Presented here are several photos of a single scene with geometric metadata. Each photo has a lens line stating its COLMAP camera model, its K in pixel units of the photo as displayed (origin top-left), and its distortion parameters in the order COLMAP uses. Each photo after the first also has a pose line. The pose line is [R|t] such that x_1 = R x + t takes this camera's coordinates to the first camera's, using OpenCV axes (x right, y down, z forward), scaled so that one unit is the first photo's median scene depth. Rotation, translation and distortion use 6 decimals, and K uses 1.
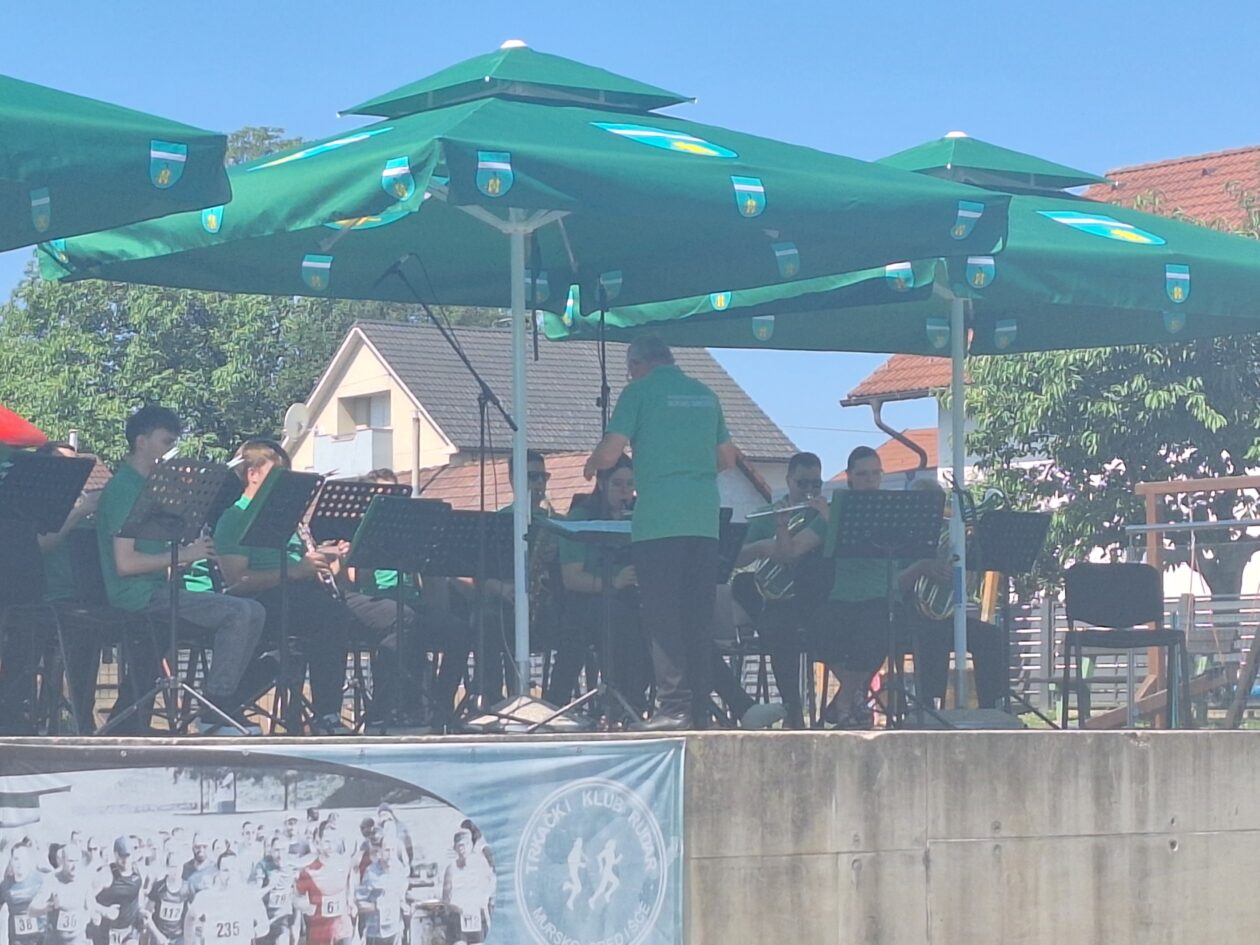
lens RADIAL K [[4107.5, 0, 630.0], [0, 4107.5, 472.5], [0, 0, 1]] dist [0.144874, -0.284937]
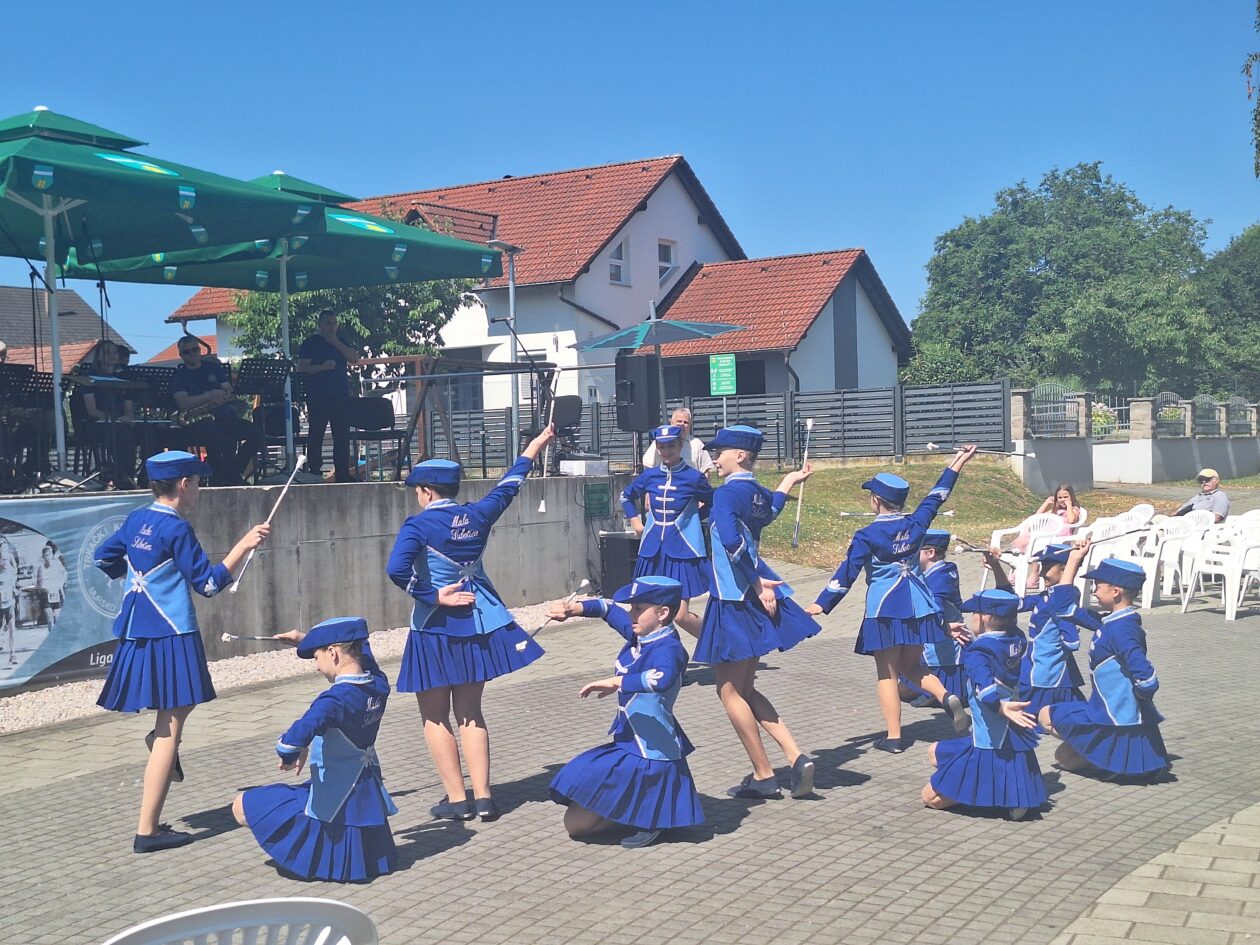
lens RADIAL K [[1888.2, 0, 668.7], [0, 1888.2, 518.4], [0, 0, 1]] dist [0.237545, -0.578214]
pose [[0.946155, -0.033985, 0.321925, -0.051933], [0.007459, 0.996499, 0.083276, 0.006506], [-0.323628, -0.076391, 0.943096, 0.117306]]
